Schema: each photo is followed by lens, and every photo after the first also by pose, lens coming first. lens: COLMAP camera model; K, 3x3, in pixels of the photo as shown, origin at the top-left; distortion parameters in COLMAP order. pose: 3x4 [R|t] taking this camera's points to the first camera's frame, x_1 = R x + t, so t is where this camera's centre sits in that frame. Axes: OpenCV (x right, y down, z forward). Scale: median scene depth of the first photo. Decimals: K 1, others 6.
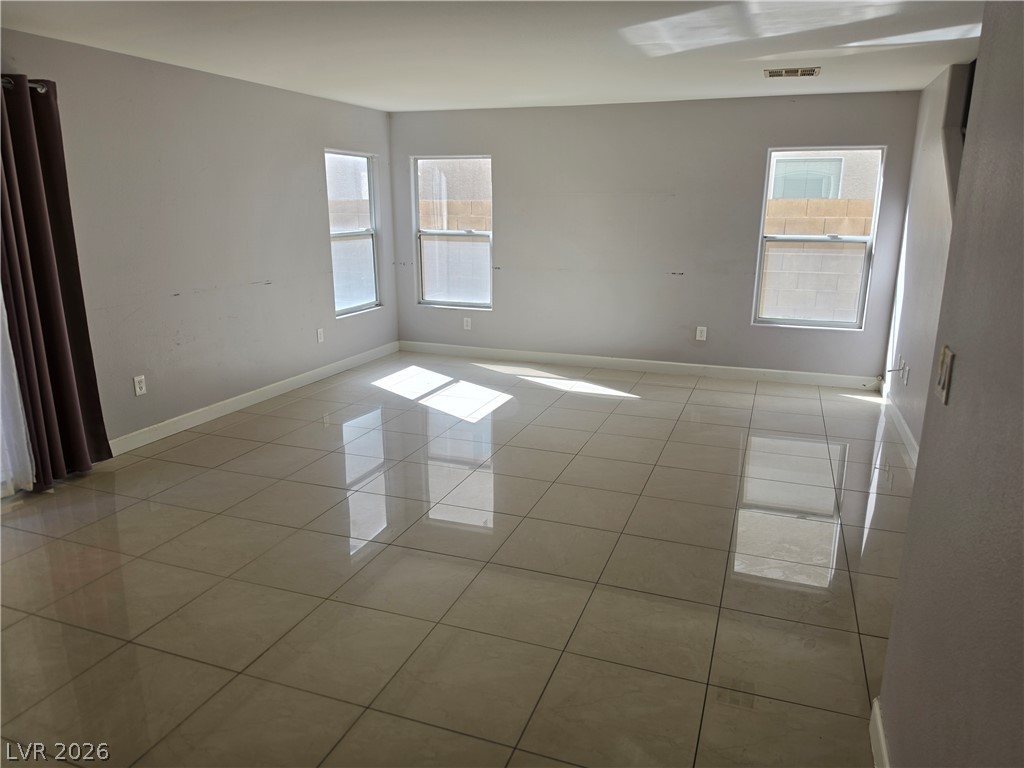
lens RADIAL K [[709.3, 0, 519.5], [0, 709.3, 388.5], [0, 0, 1]] dist [0.041943, -0.053325]
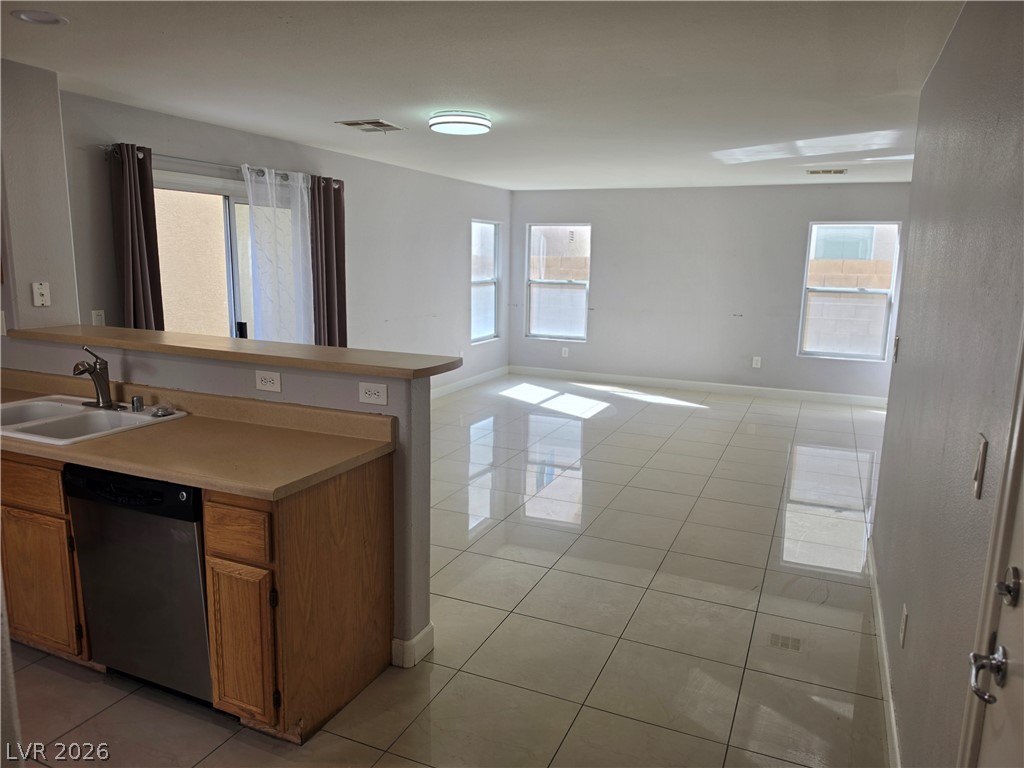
lens RADIAL K [[709.3, 0, 505.9], [0, 709.3, 383.0], [0, 0, 1]] dist [0.041943, -0.053325]
pose [[0.997180, 0.026770, -0.070107, -0.099901], [-0.032220, 0.996448, -0.077801, 0.072372], [0.067775, 0.079841, 0.994501, -0.293666]]
